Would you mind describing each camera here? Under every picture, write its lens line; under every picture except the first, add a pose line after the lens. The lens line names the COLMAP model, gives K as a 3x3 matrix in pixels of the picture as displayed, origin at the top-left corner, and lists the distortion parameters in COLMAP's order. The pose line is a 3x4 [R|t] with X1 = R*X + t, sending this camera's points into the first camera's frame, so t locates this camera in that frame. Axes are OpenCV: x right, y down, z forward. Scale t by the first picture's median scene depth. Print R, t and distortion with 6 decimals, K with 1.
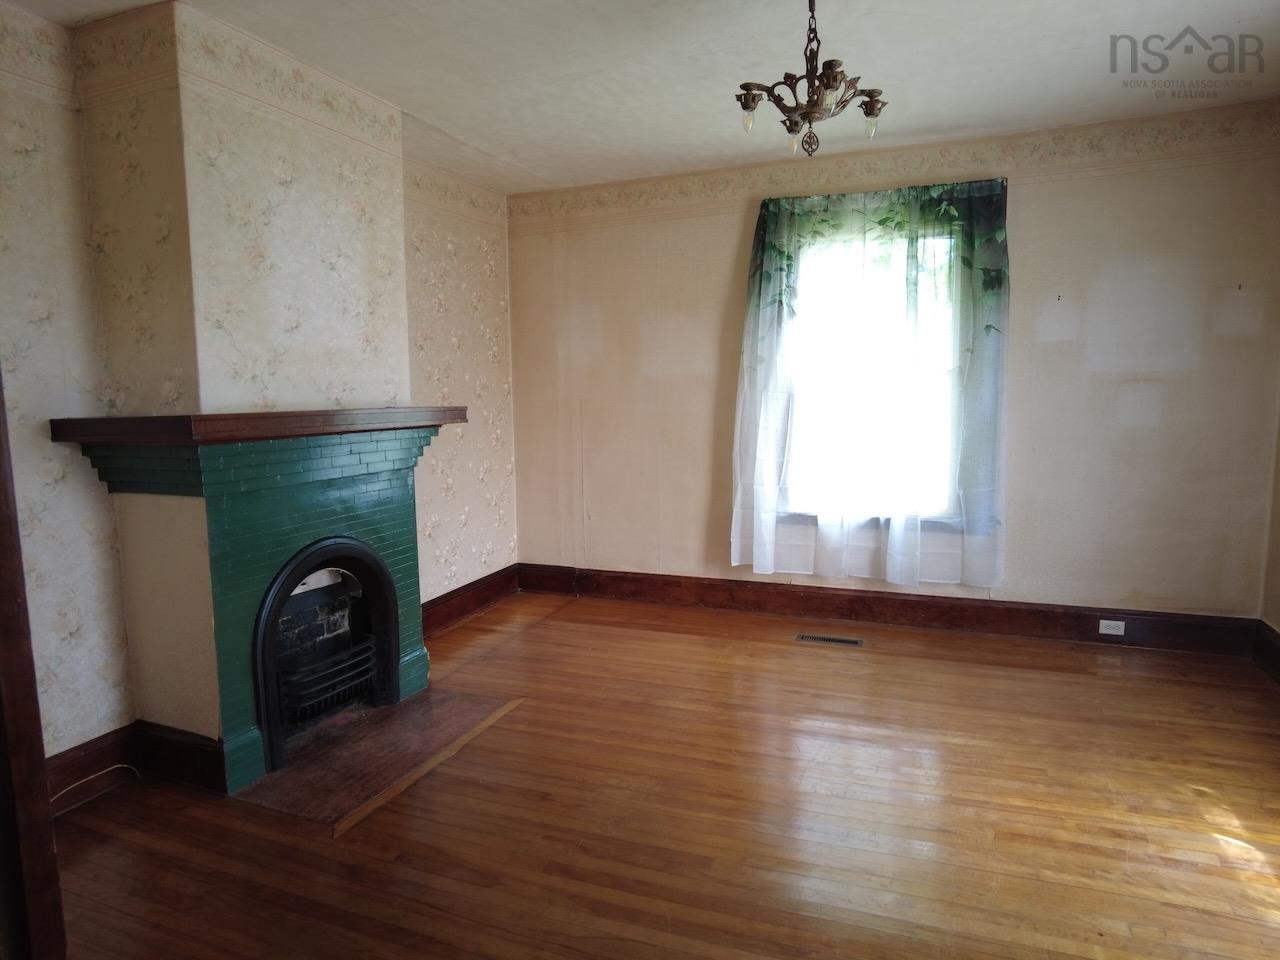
lens RADIAL K [[805.7, 0, 640.4], [0, 805.7, 492.3], [0, 0, 1]] dist [-0.078465, 0.065320]
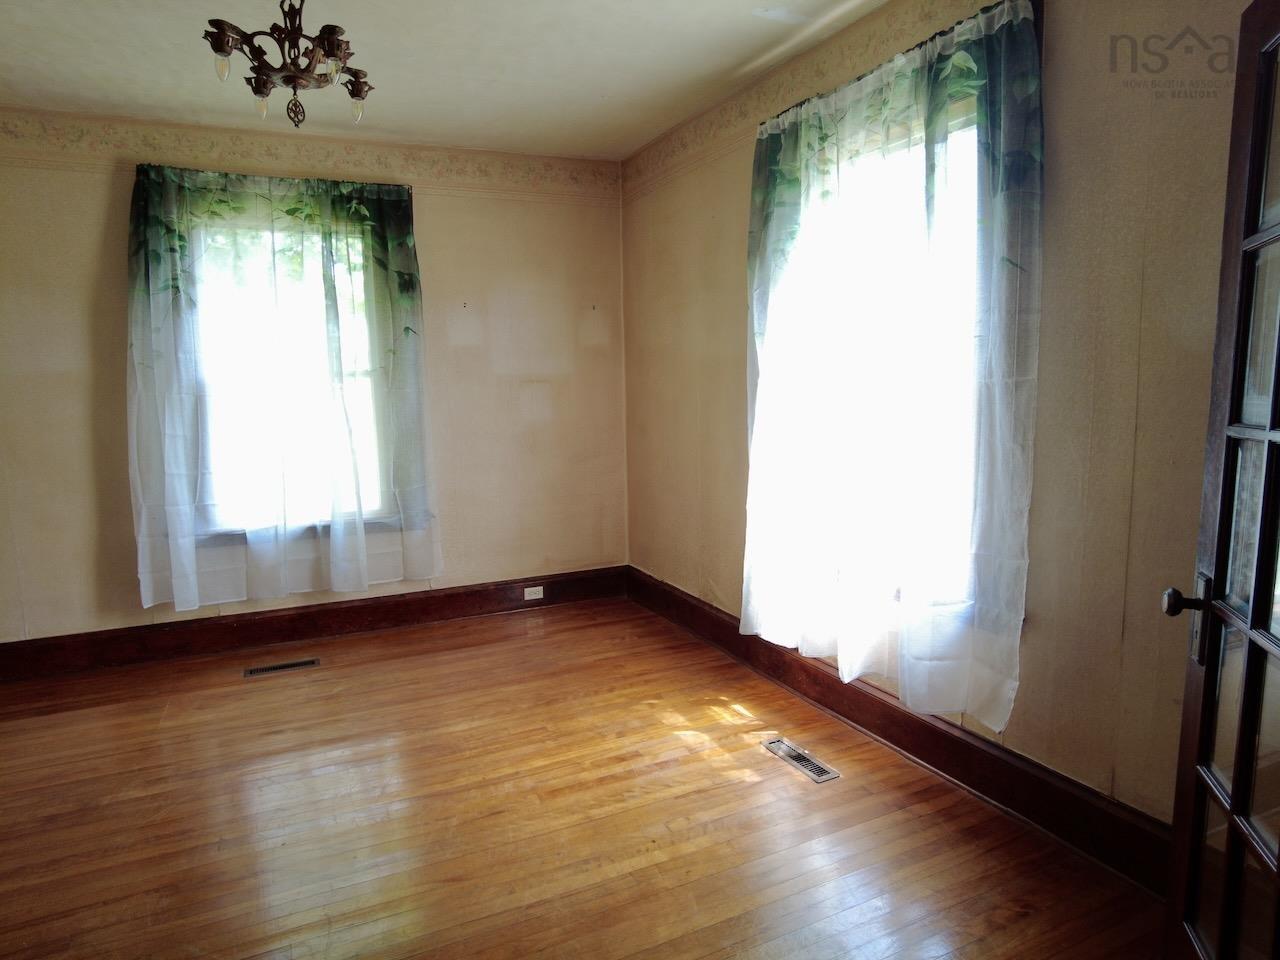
lens RADIAL K [[796.4, 0, 640.0], [0, 796.4, 480.0], [0, 0, 1]] dist [-0.000988, 0.001223]
pose [[0.688710, -0.091172, 0.719282, -0.119691], [0.105948, 0.994068, 0.024557, -0.005421], [-0.717254, 0.059294, 0.694284, 0.073855]]
